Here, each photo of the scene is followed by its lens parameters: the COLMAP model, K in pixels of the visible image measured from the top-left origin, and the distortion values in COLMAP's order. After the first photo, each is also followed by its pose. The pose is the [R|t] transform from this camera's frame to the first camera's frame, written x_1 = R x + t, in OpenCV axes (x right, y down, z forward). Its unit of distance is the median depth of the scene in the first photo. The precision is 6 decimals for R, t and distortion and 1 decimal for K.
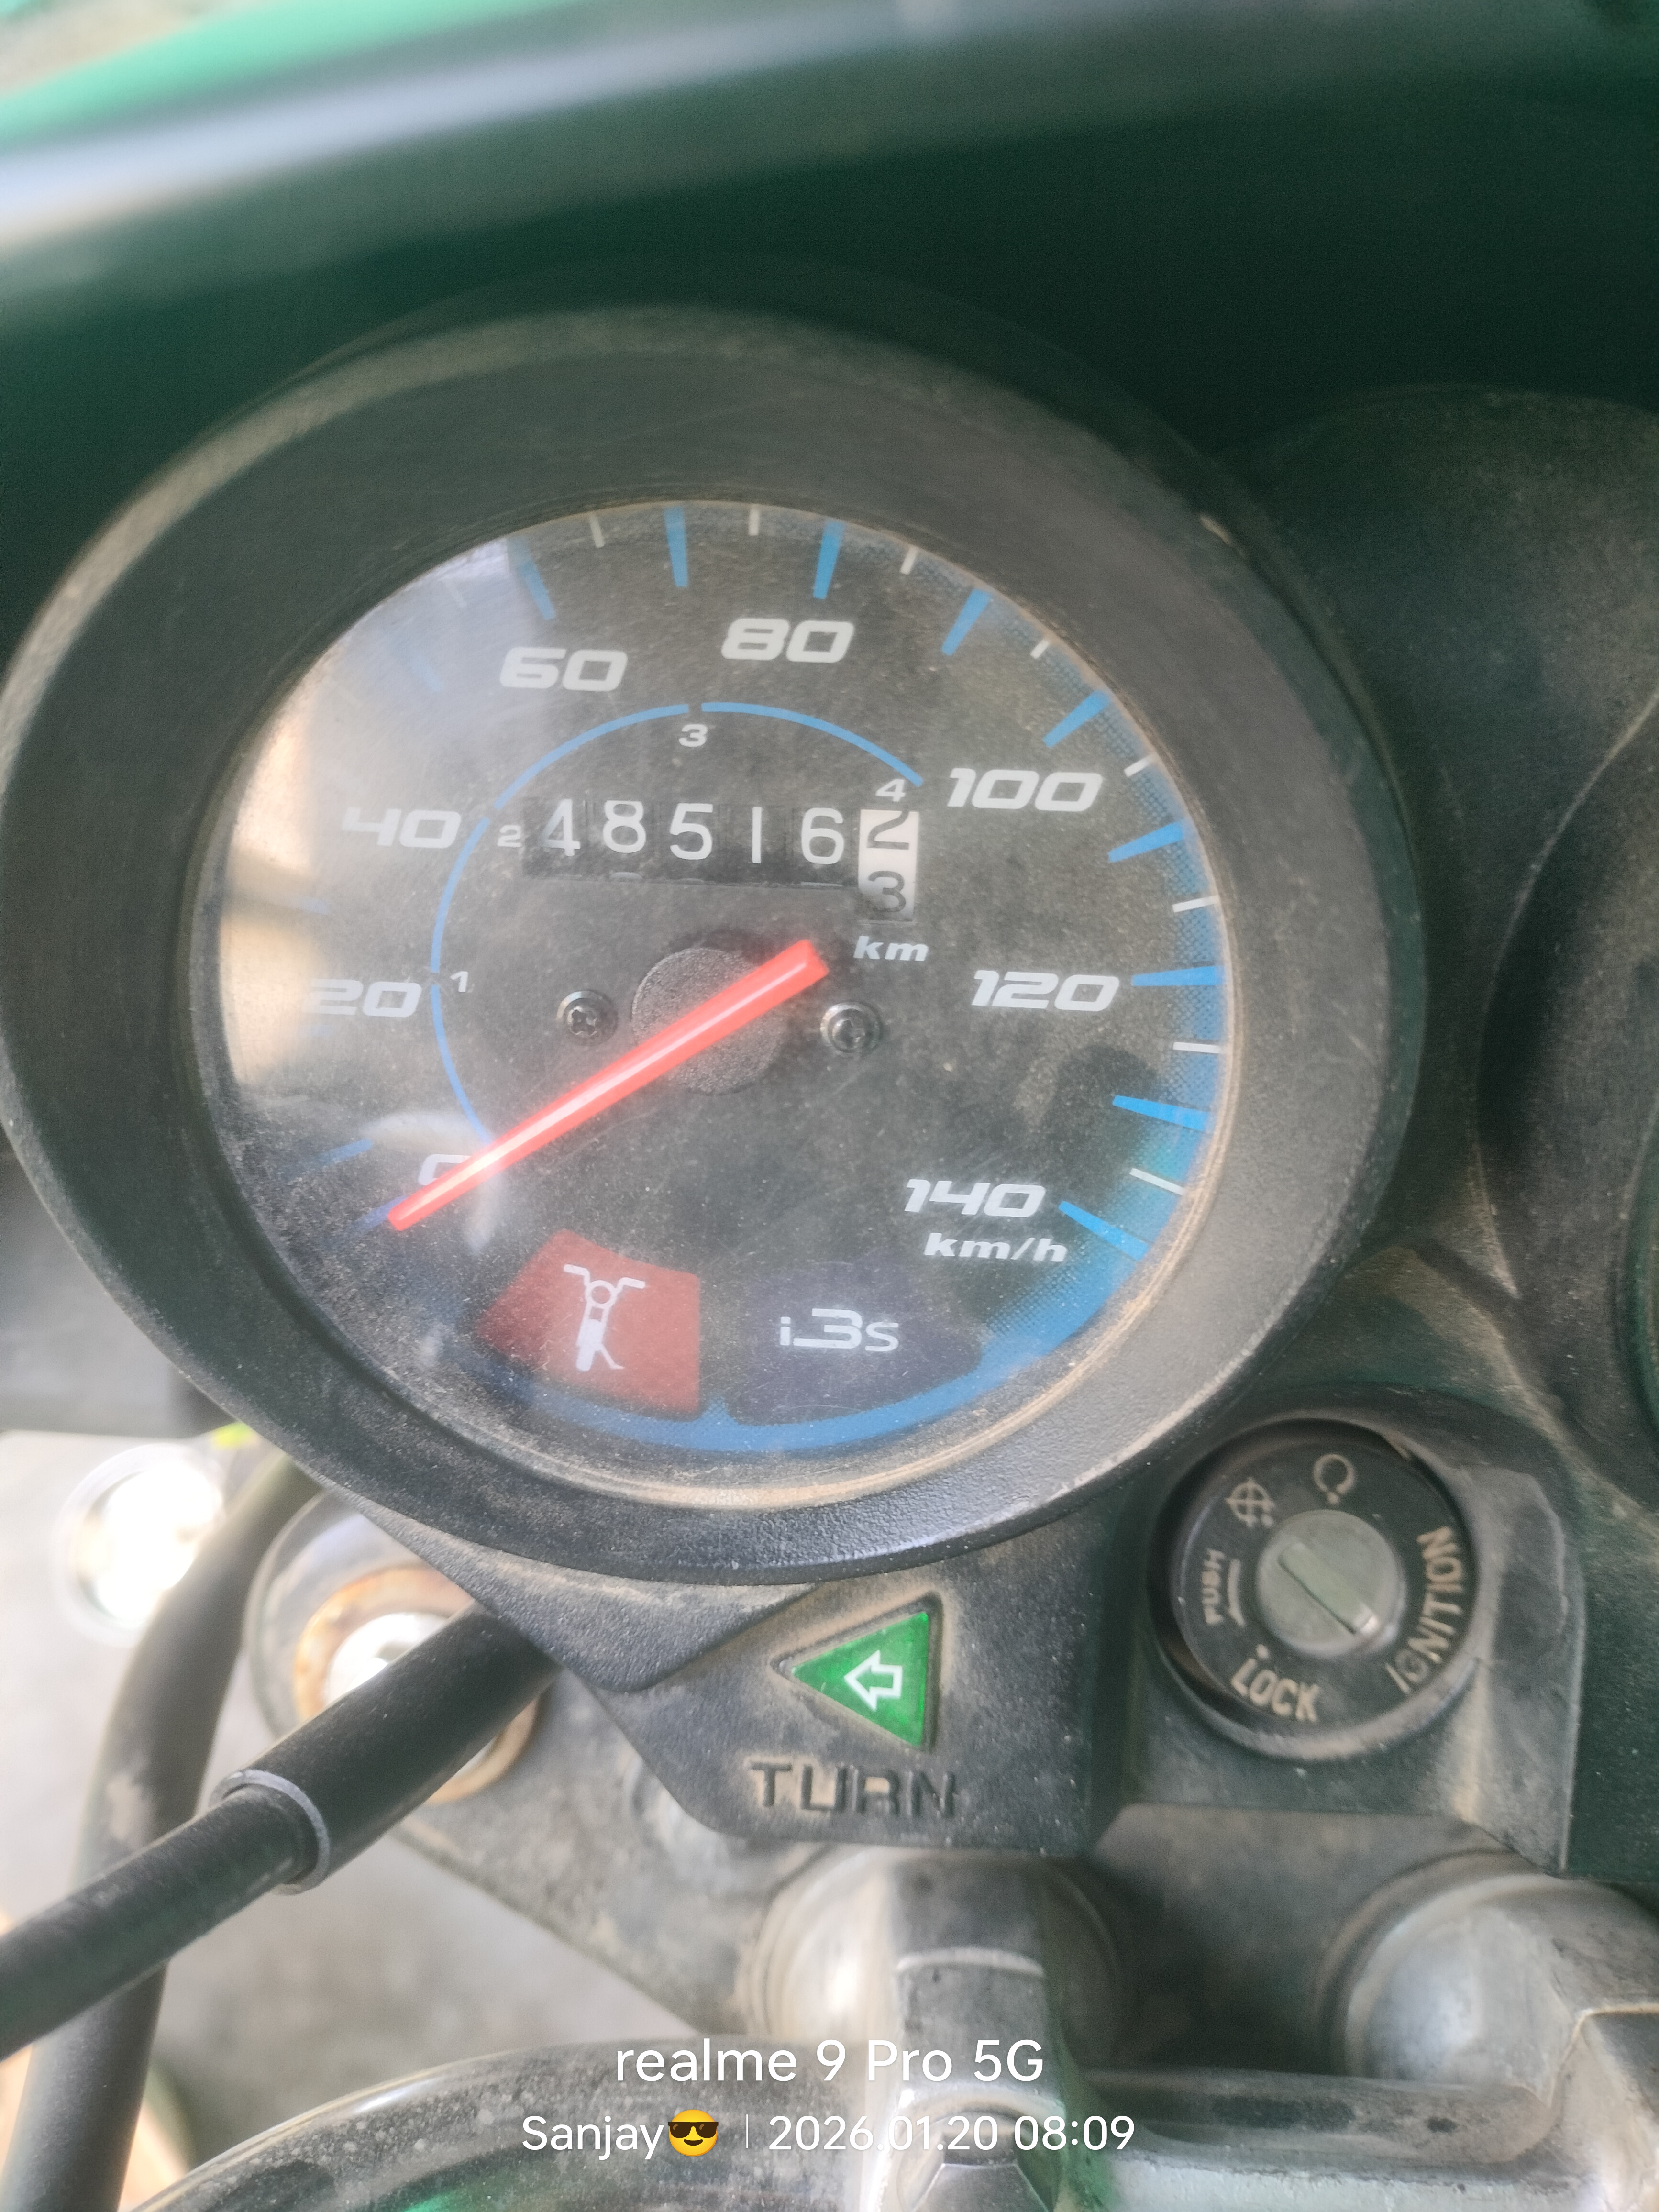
lens RADIAL K [[1711.0, 0, 839.0], [0, 1711.0, 1121.9], [0, 0, 1]] dist [0.005288, -0.084917]
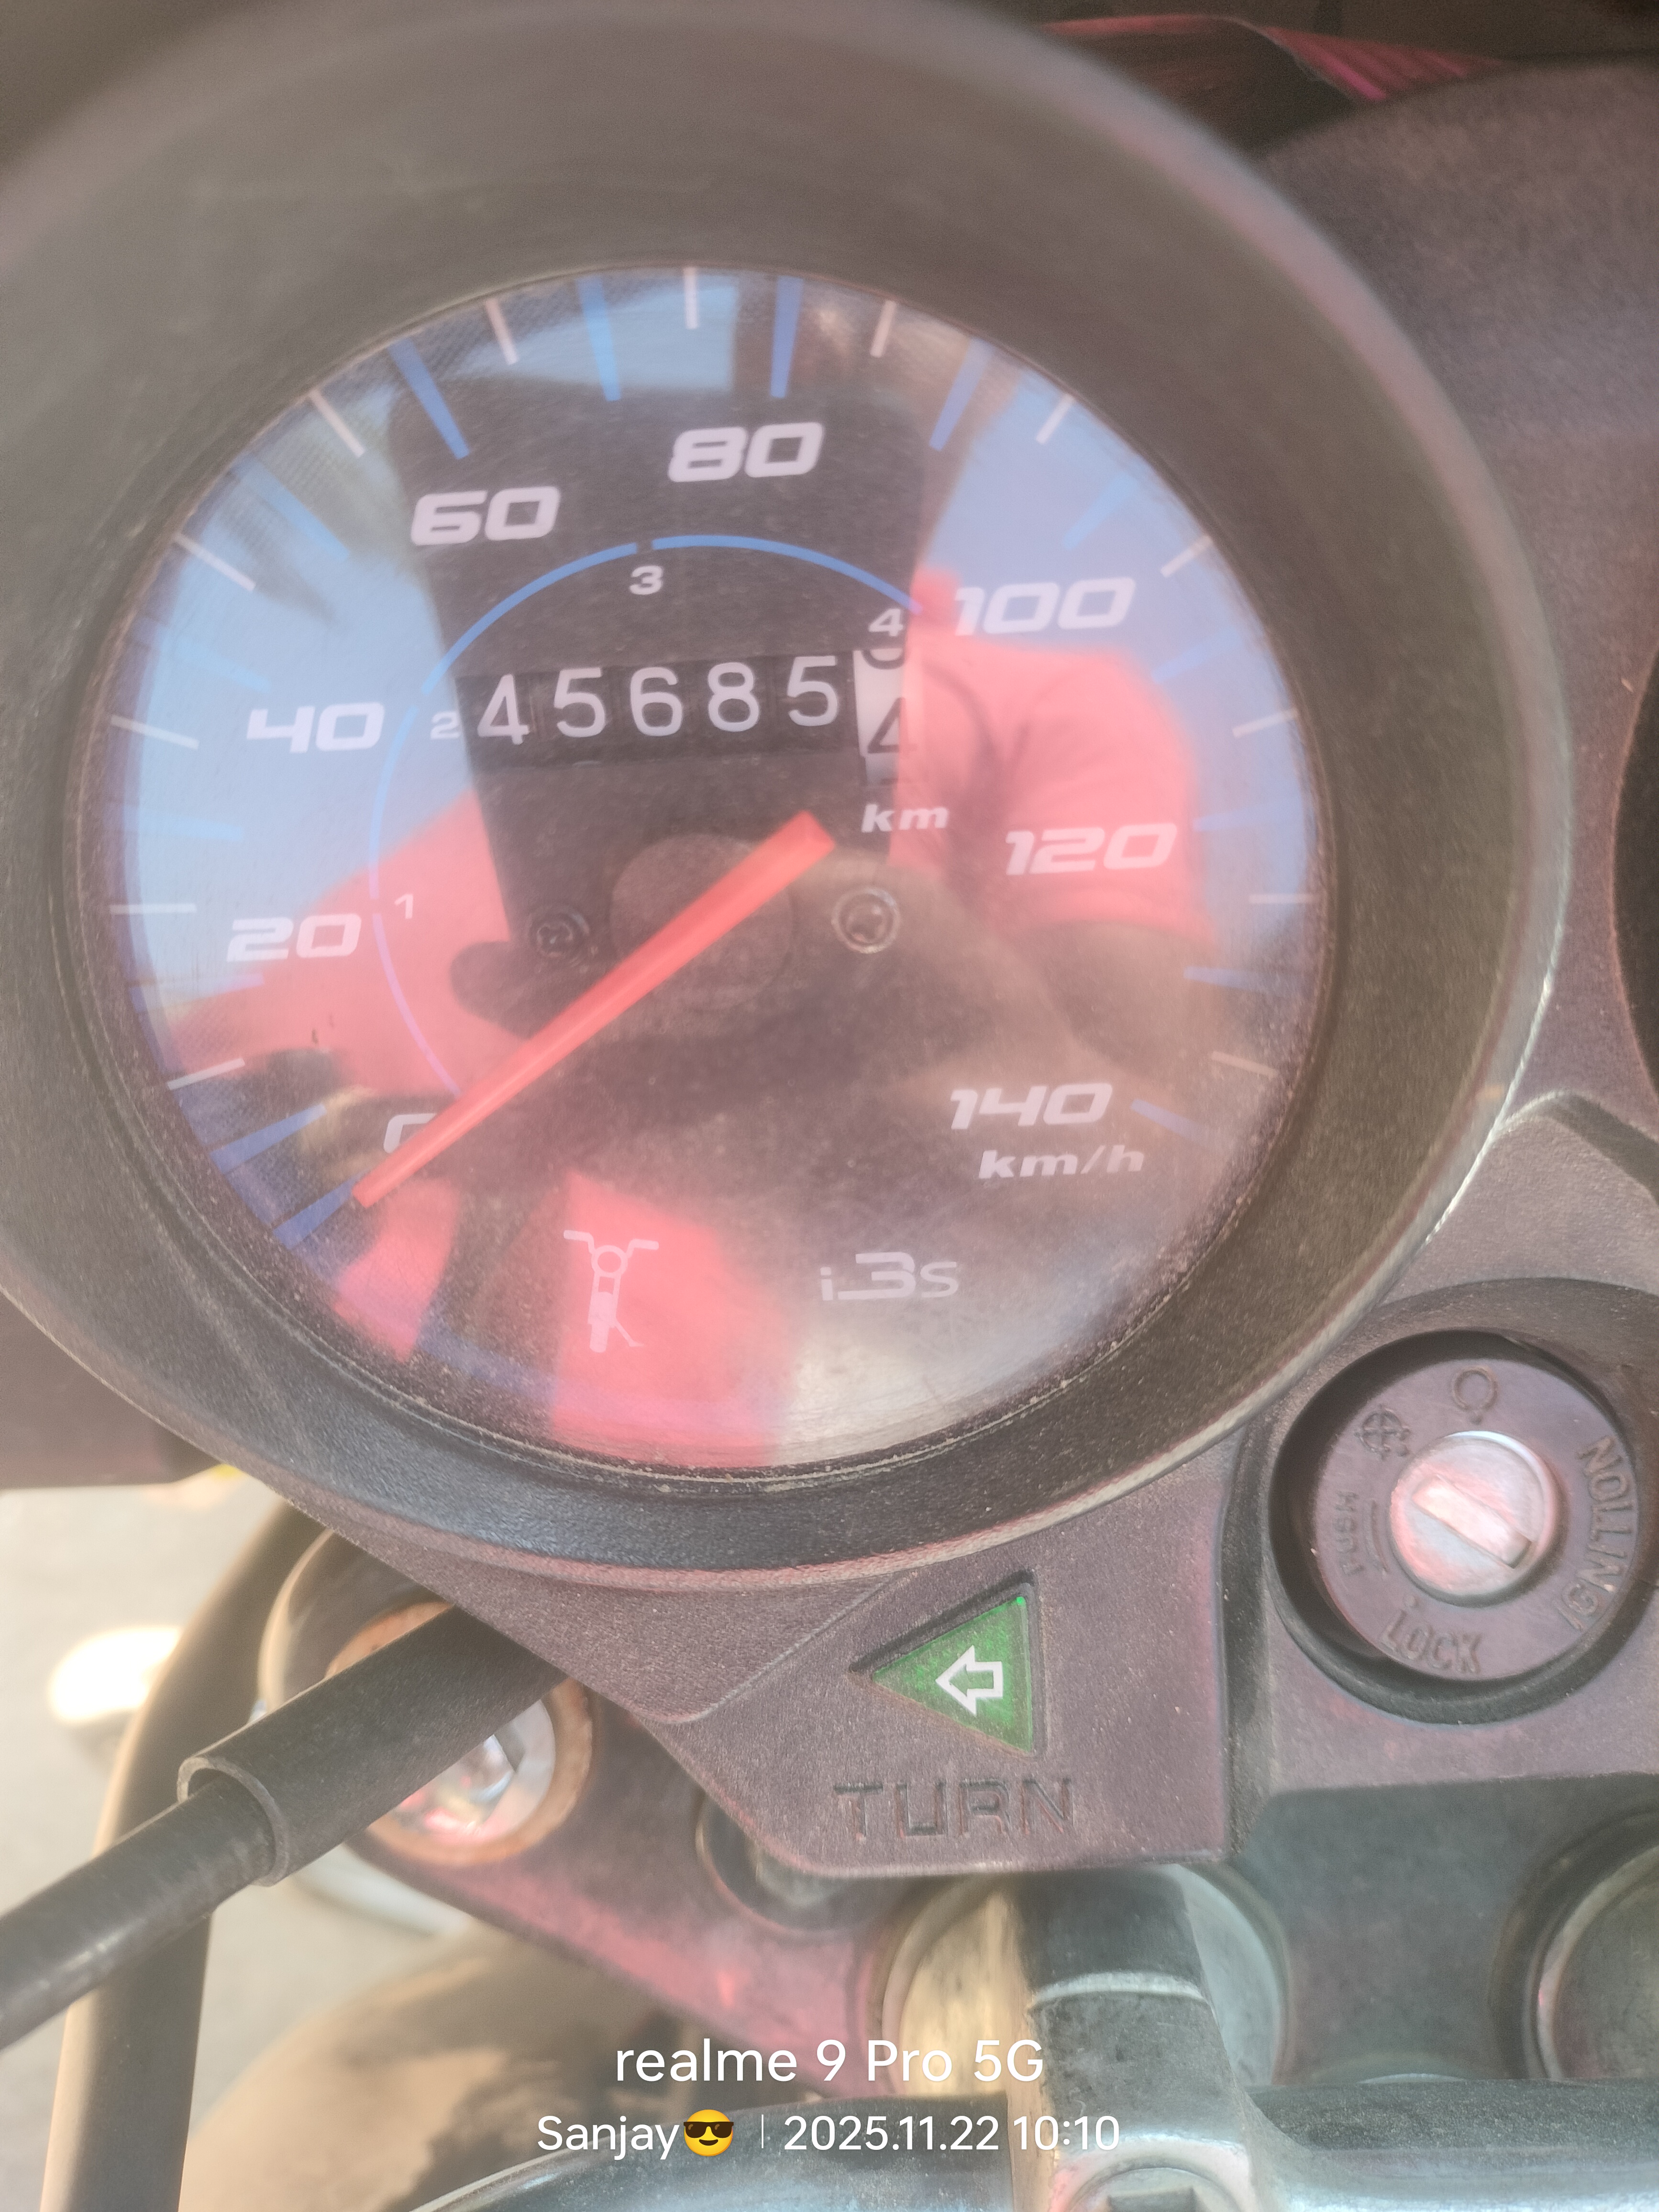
lens RADIAL K [[1711.0, 0, 869.0], [0, 1711.0, 1105.6], [0, 0, 1]] dist [0.005288, -0.084917]
pose [[0.995276, -0.096972, -0.004611, 0.002417], [0.096926, 0.995249, -0.009203, 0.044865], [0.005481, 0.008713, 0.999947, 0.146611]]
